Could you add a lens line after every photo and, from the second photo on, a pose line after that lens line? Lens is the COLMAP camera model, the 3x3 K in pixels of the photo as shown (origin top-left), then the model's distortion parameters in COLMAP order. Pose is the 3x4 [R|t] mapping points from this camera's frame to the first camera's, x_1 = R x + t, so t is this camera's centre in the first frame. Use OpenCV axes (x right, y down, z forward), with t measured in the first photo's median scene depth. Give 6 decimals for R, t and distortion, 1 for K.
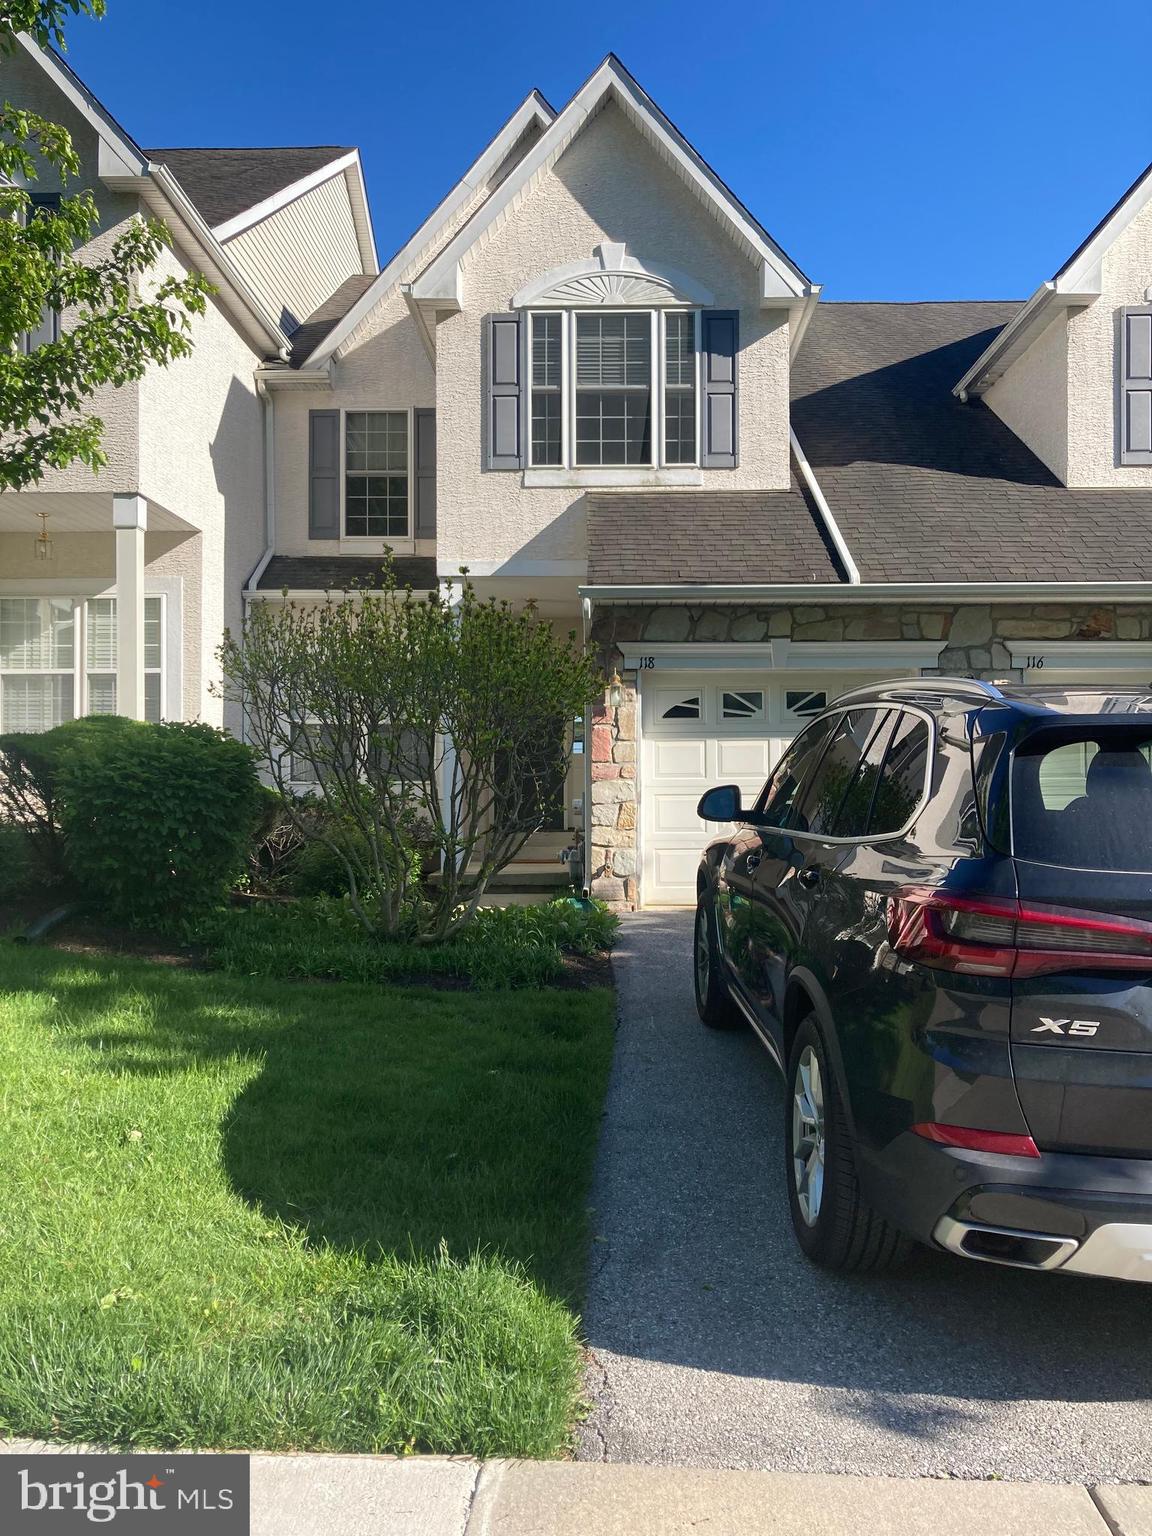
lens RADIAL K [[1272.7, 0, 576.0], [0, 1272.7, 768.0], [0, 0, 1]] dist [0.033692, -0.007451]
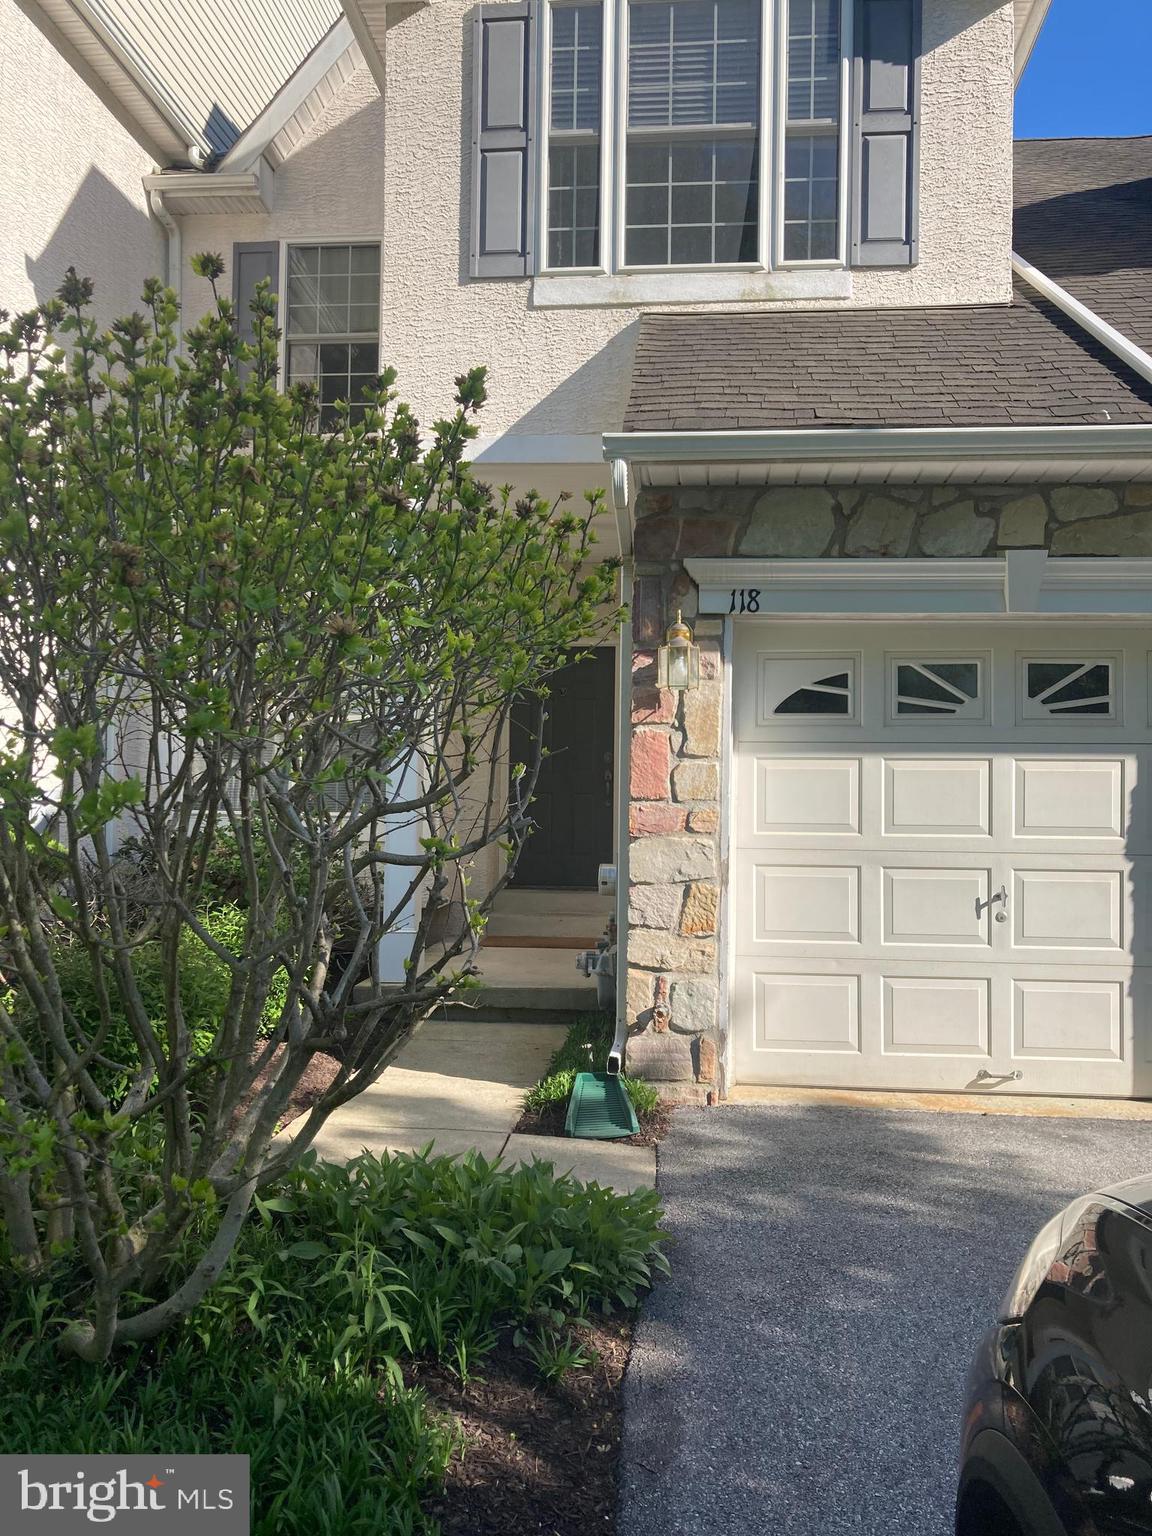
lens RADIAL K [[1272.7, 0, 576.0], [0, 1272.7, 768.0], [0, 0, 1]] dist [0.033692, -0.007451]
pose [[0.996956, 0.013917, -0.076712, 0.025382], [-0.014150, 0.999897, -0.002490, -0.013520], [0.076669, 0.003568, 0.997050, 0.434700]]
